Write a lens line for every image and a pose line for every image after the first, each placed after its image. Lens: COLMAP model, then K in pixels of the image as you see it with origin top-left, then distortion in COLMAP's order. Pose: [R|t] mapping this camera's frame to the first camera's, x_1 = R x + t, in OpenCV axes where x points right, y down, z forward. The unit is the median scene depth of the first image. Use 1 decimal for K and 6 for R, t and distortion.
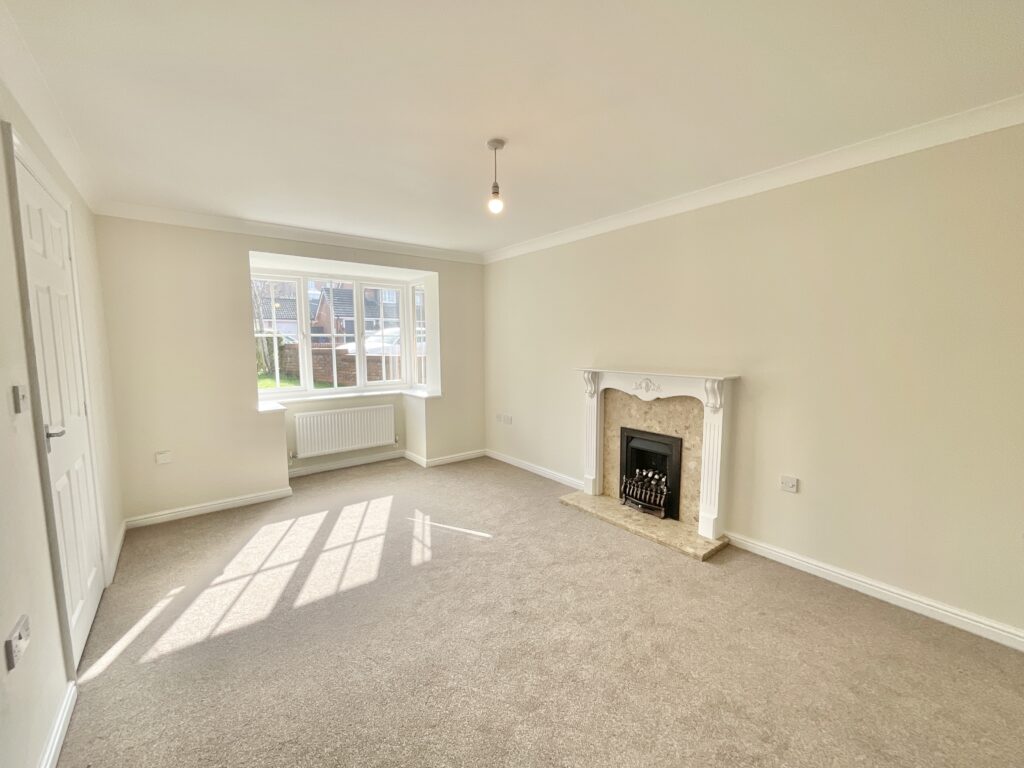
lens RADIAL K [[411.2, 0, 510.9], [0, 411.2, 383.9], [0, 0, 1]] dist [-0.000932, -0.001923]
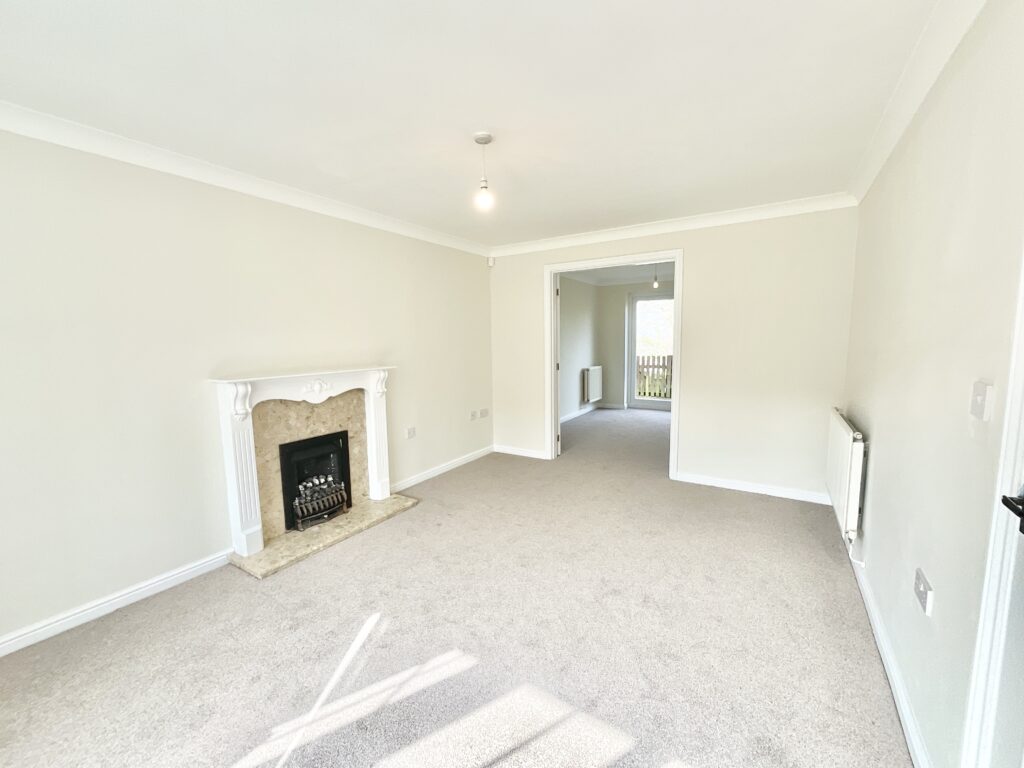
lens RADIAL K [[411.2, 0, 508.1], [0, 411.2, 387.8], [0, 0, 1]] dist [-0.000932, -0.001923]
pose [[-0.320491, -0.102221, 0.941720, -0.703672], [0.113660, 0.982828, 0.145364, -0.082104], [-0.940408, 0.153623, -0.303369, 0.894774]]
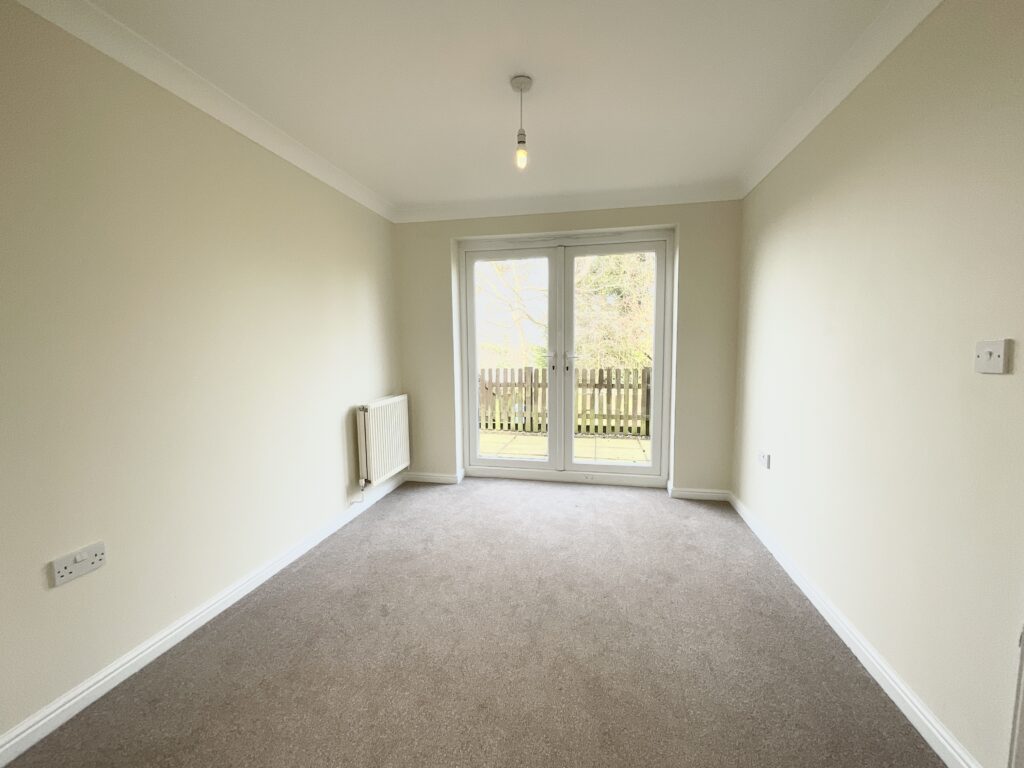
lens RADIAL K [[411.2, 0, 513.6], [0, 411.2, 383.0], [0, 0, 1]] dist [-0.000932, -0.001923]
pose [[-0.646016, -0.059822, 0.760976, 0.600900], [0.088438, 0.984345, 0.152460, 0.053370], [-0.758183, 0.165791, -0.630612, -0.066657]]
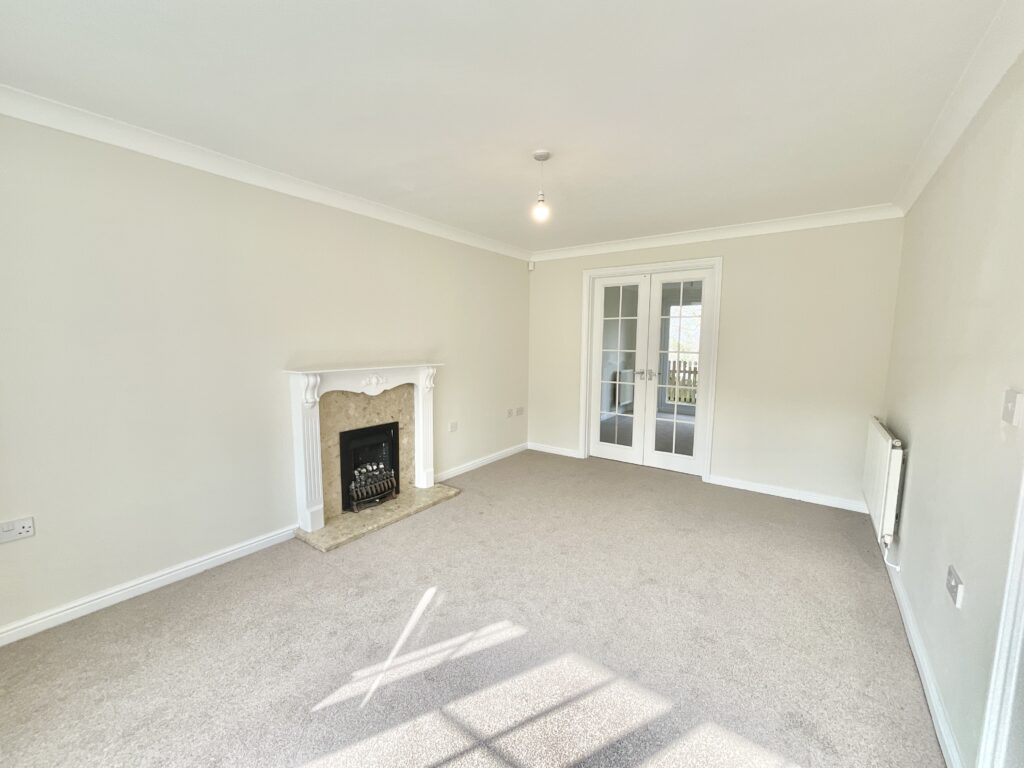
lens RADIAL K [[411.2, 0, 509.0], [0, 411.2, 387.5], [0, 0, 1]] dist [-0.000932, -0.001923]
pose [[-0.262311, -0.108103, 0.958909, -0.746344], [0.091448, 0.986448, 0.136224, -0.088086], [-0.960641, 0.123423, -0.248870, 0.955768]]
